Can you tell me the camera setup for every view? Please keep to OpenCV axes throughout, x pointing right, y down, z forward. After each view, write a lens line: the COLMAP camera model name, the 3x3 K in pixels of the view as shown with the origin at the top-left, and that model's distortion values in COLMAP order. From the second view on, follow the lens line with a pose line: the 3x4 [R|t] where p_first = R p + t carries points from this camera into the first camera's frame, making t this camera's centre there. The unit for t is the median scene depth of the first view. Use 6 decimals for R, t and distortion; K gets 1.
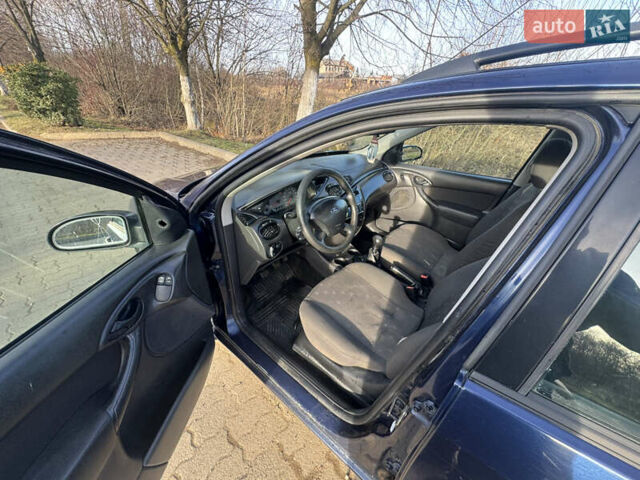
lens RADIAL K [[257.7, 0, 320.0], [0, 257.7, 240.0], [0, 0, 1]] dist [-0.001605, -0.000342]
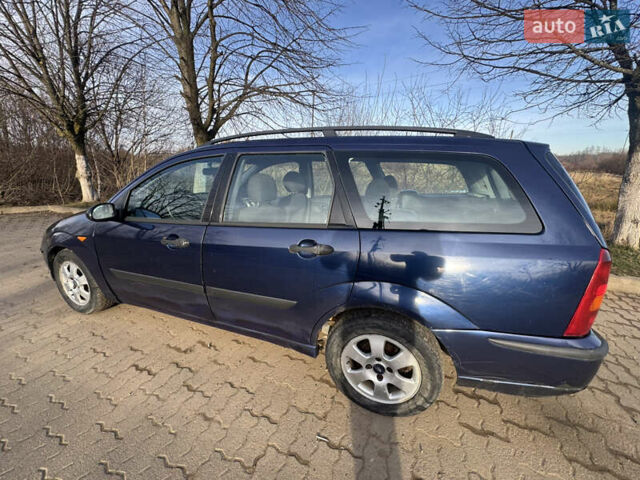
lens RADIAL K [[257.7, 0, 320.0], [0, 257.7, 240.0], [0, 0, 1]] dist [-0.001605, -0.000342]
pose [[0.948329, -0.115796, 0.295404, 0.058910], [0.183886, 0.959306, -0.214286, 0.107100], [-0.258570, 0.257534, 0.931031, -0.153835]]
